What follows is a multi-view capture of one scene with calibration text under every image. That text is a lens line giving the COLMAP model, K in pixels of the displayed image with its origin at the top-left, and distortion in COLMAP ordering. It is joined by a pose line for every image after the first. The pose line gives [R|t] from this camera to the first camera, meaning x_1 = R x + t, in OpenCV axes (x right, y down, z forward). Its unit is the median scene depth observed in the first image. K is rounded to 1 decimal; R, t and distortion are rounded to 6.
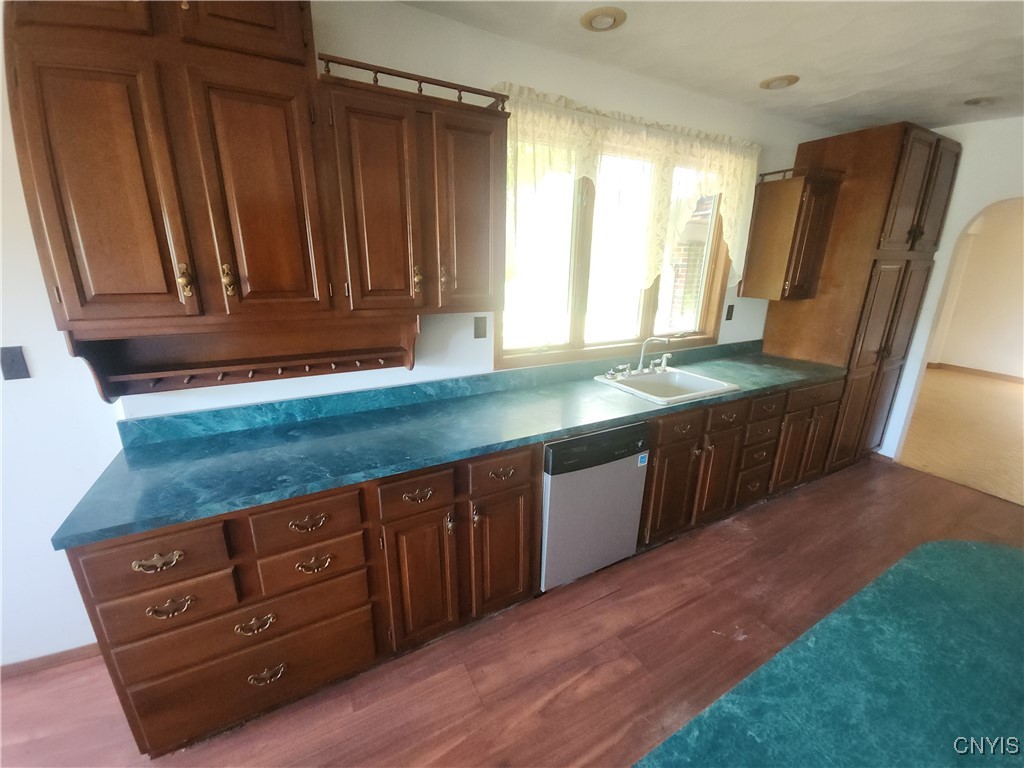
lens RADIAL K [[415.3, 0, 508.6], [0, 415.3, 380.1], [0, 0, 1]] dist [0.000515, -0.000457]
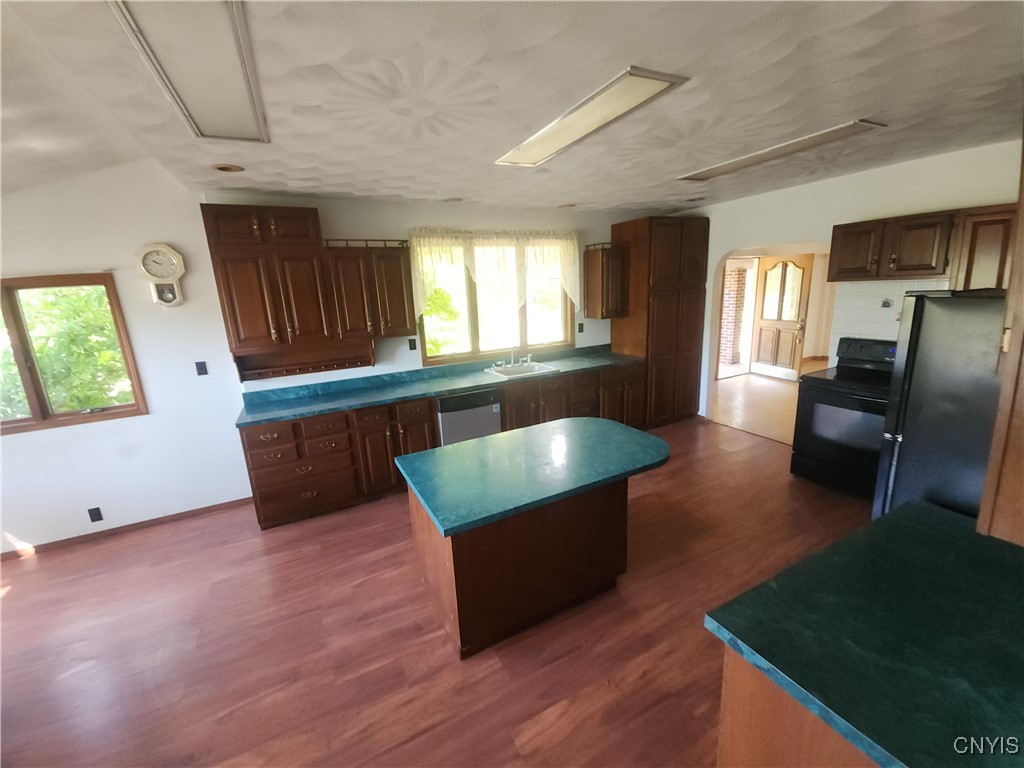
lens RADIAL K [[415.3, 0, 508.6], [0, 415.3, 380.1], [0, 0, 1]] dist [0.000515, -0.000457]
pose [[0.997809, -0.053621, -0.038762, 0.474327], [0.051411, 0.997111, -0.055917, 0.178398], [0.041649, 0.053802, 0.997683, -0.944603]]
